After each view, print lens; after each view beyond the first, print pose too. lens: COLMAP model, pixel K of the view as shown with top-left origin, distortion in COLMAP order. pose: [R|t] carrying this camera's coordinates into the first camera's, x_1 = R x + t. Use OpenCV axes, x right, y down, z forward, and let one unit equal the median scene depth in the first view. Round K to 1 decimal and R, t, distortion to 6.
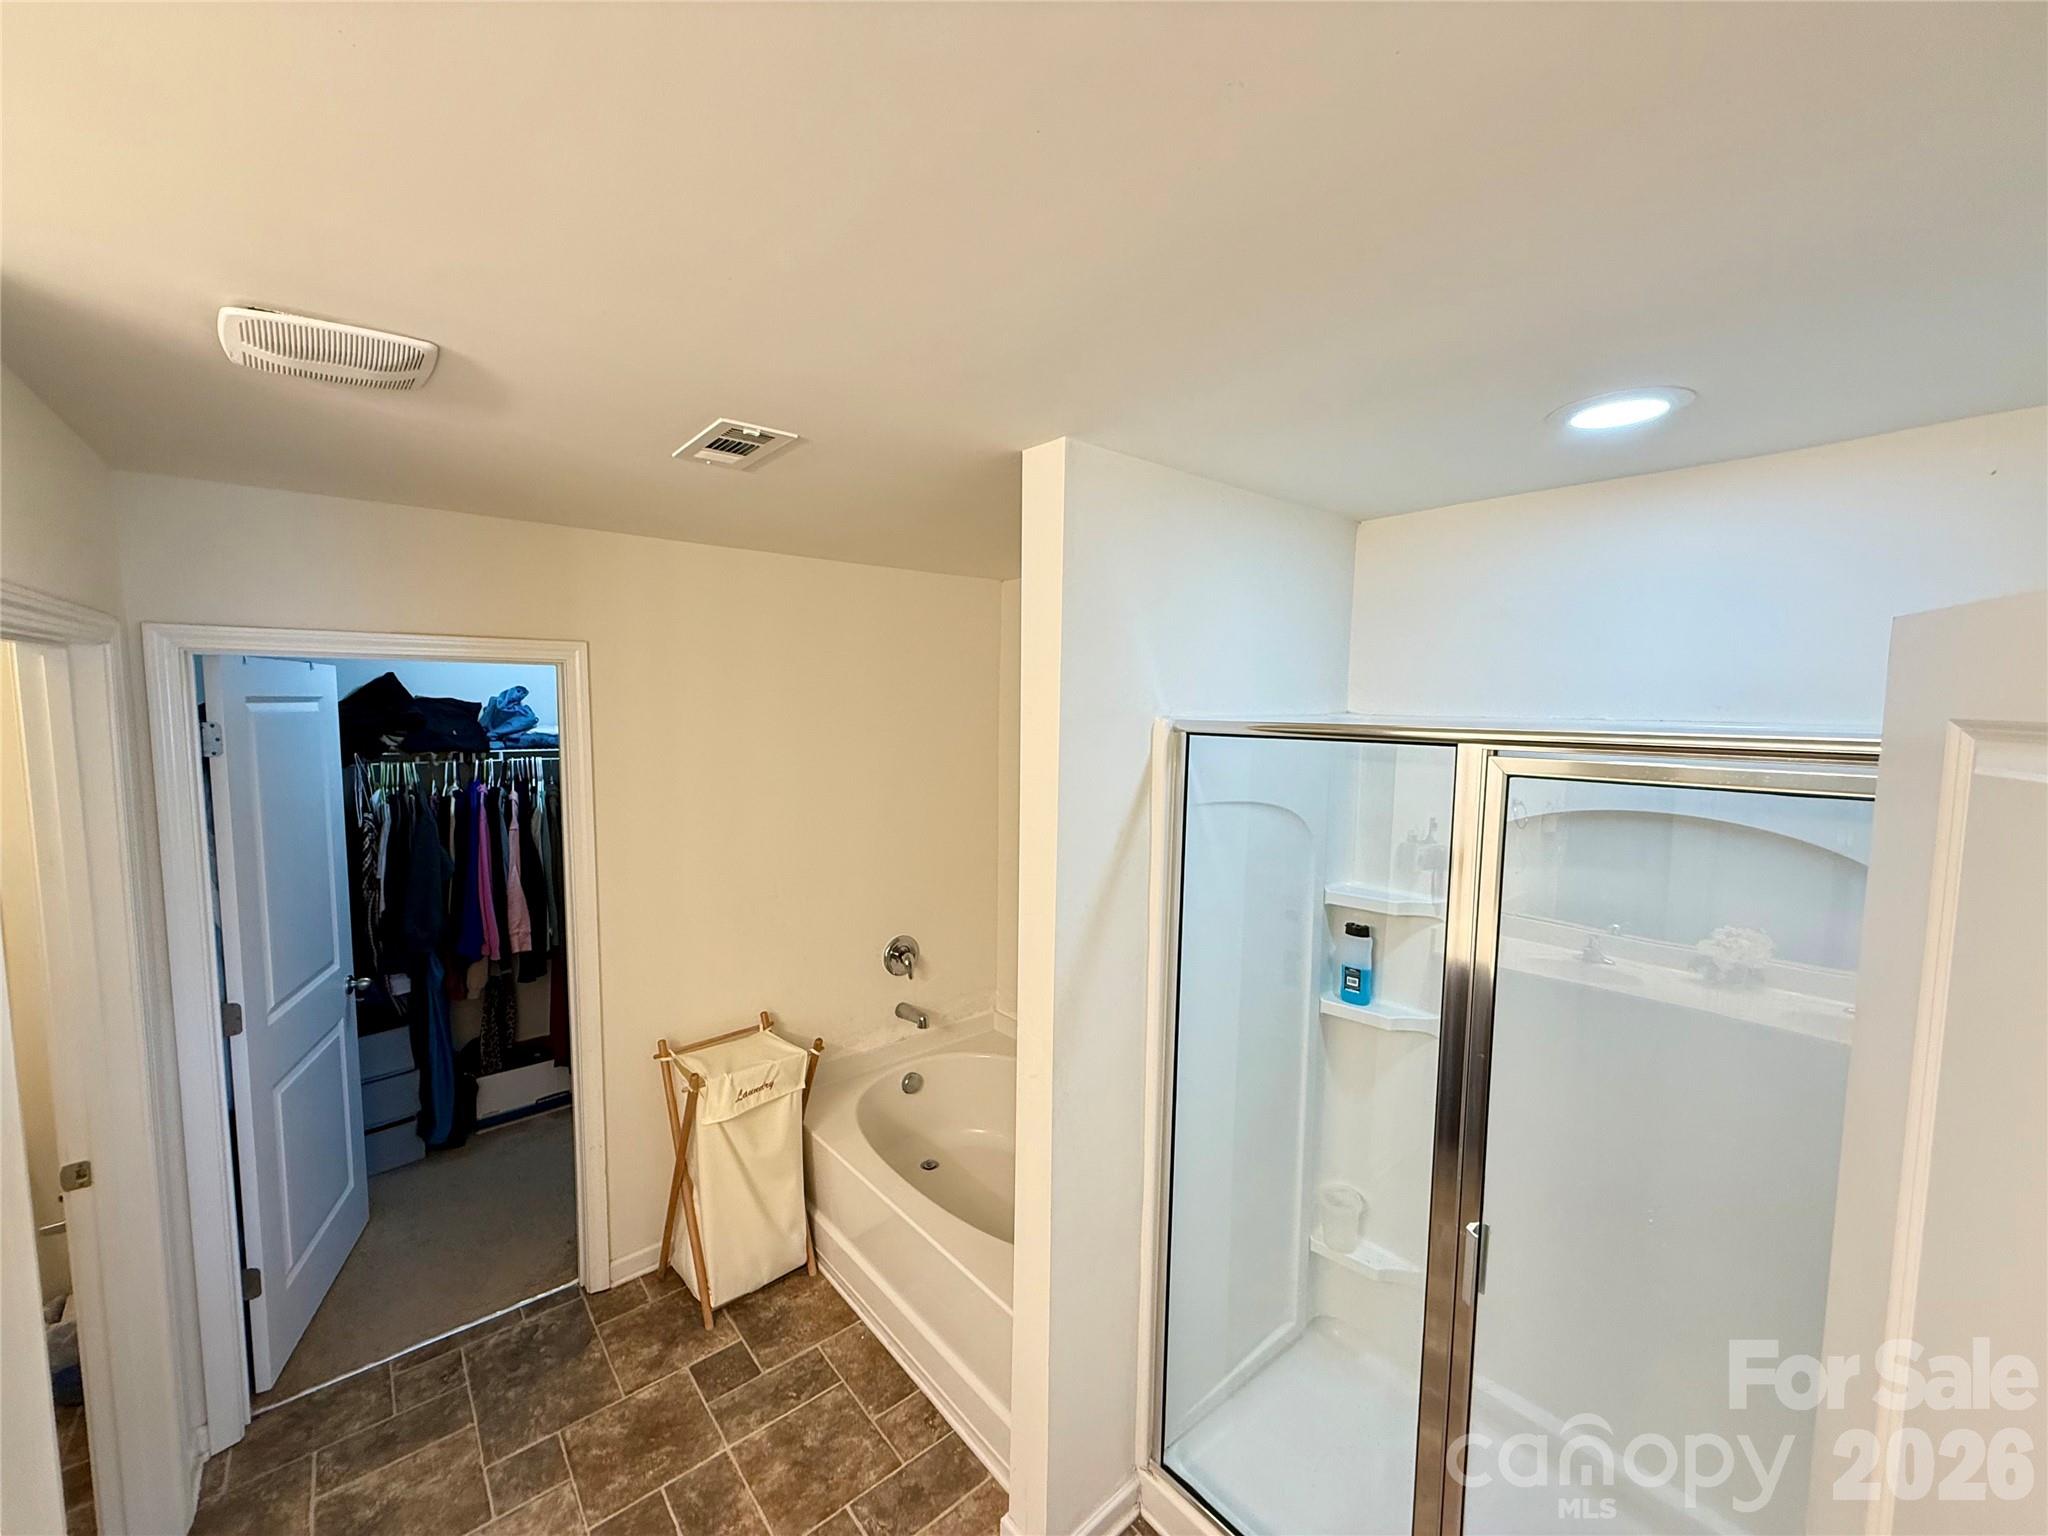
lens RADIAL K [[817.3, 0, 1015.1], [0, 817.3, 770.6], [0, 0, 1]] dist [0.001723, 0.000457]
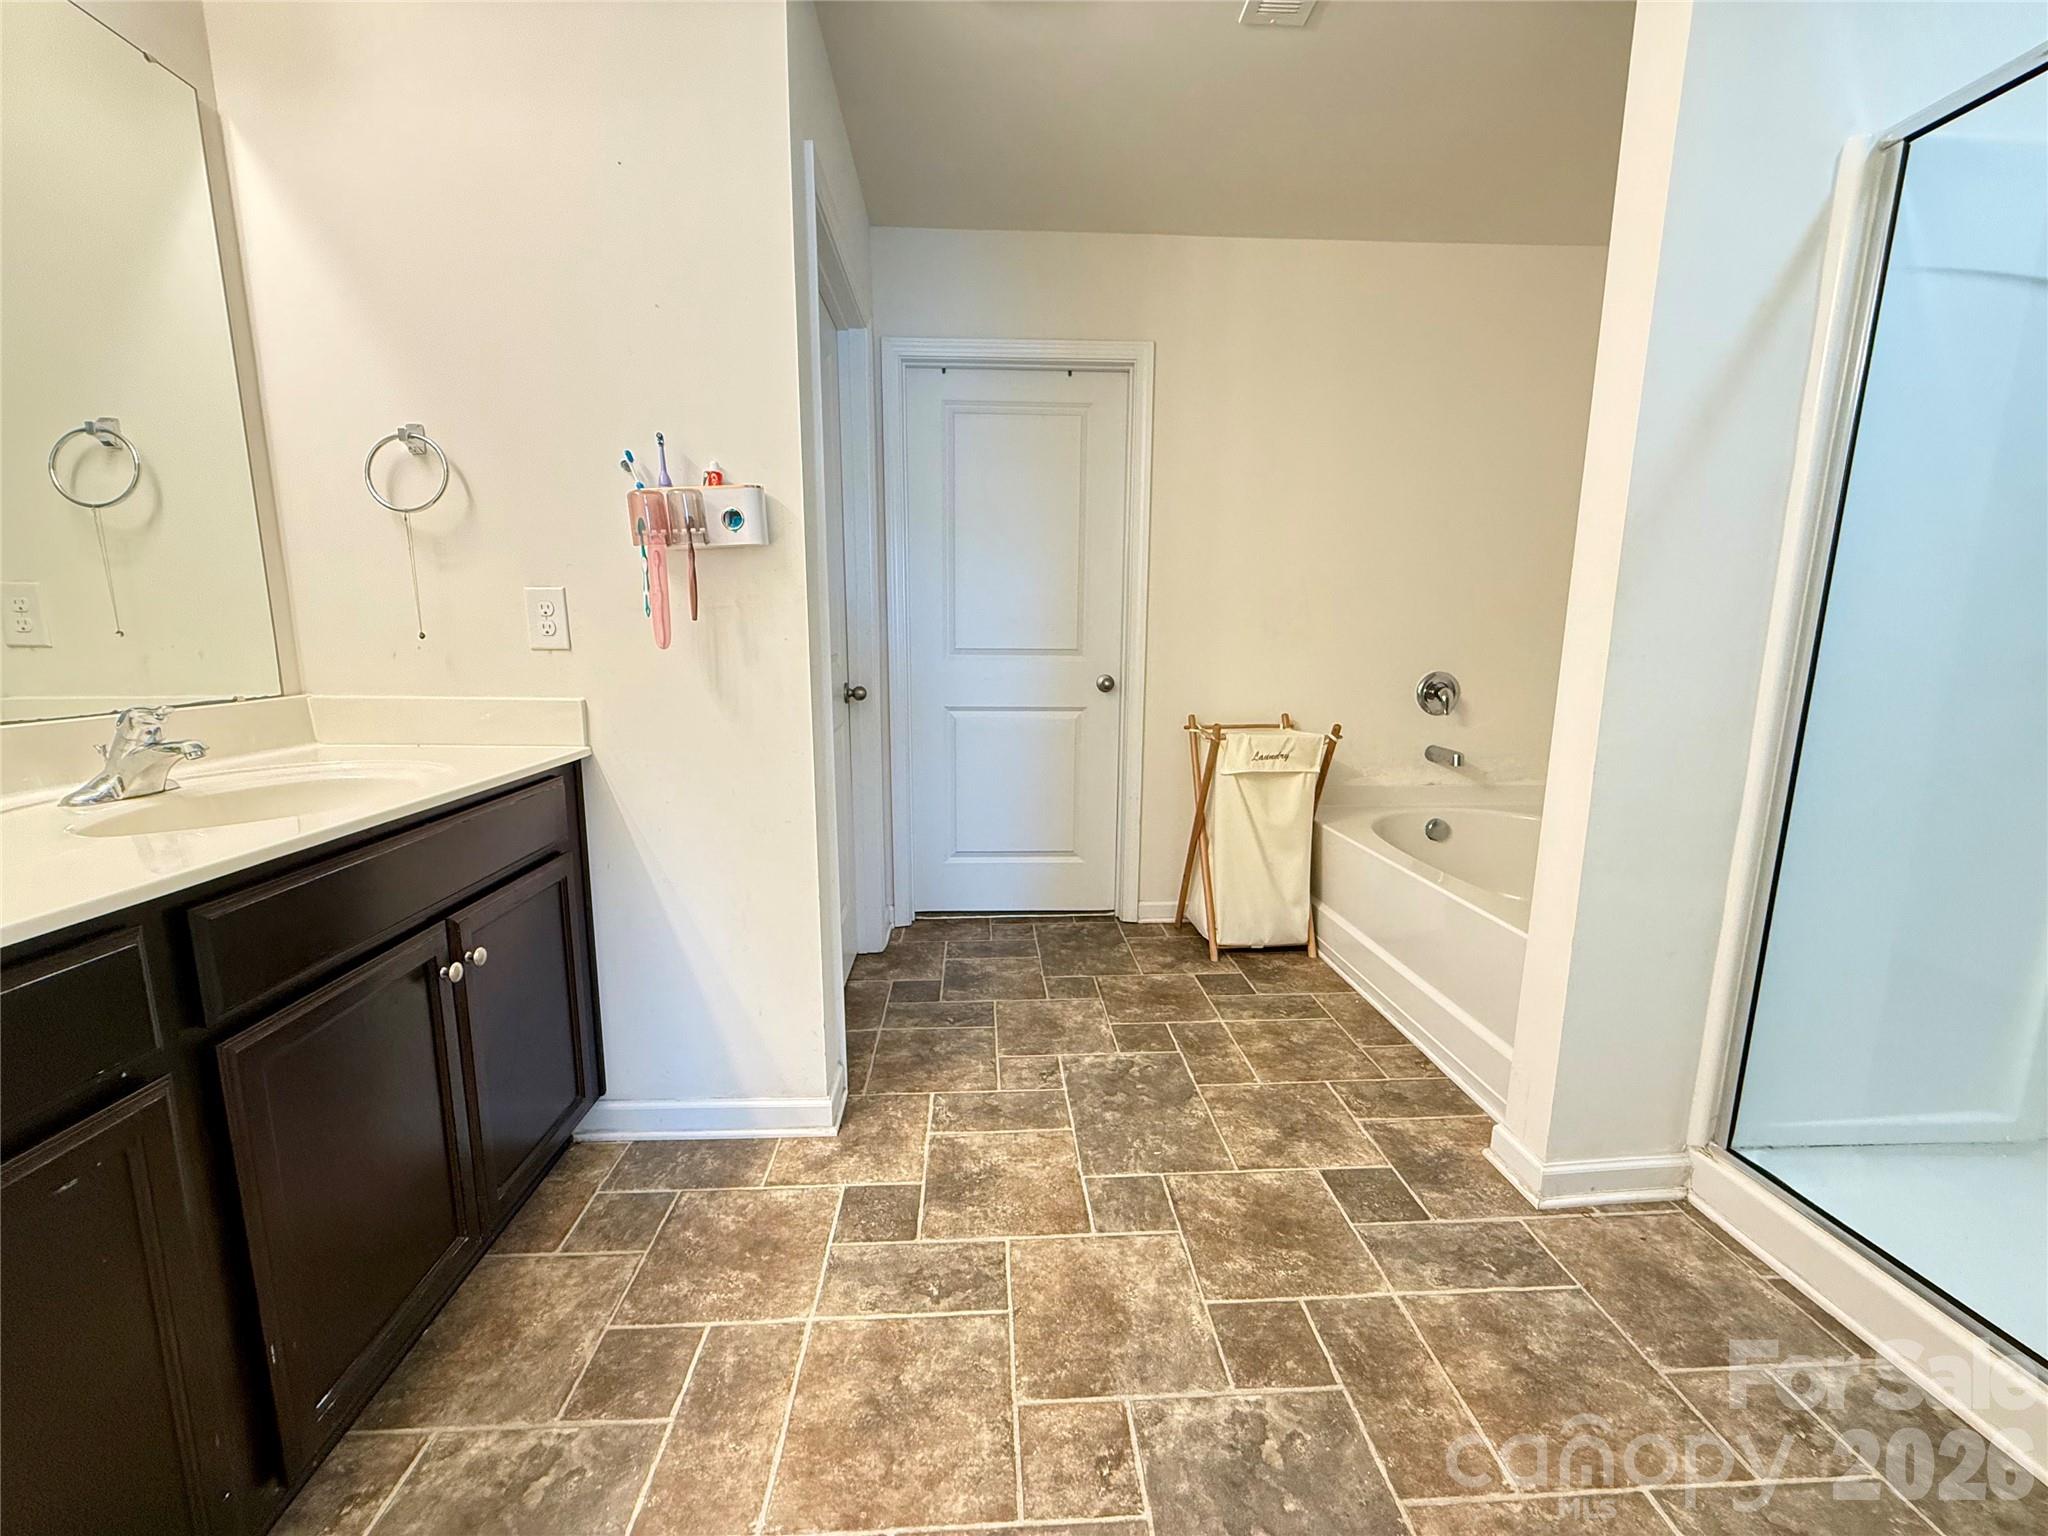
lens RADIAL K [[817.3, 0, 1015.1], [0, 817.3, 770.6], [0, 0, 1]] dist [0.001723, 0.000457]
pose [[0.801161, 0.094513, -0.590939, 0.042705], [-0.049032, 0.994497, 0.092582, 0.324688], [0.596437, -0.045198, 0.801386, -0.043685]]
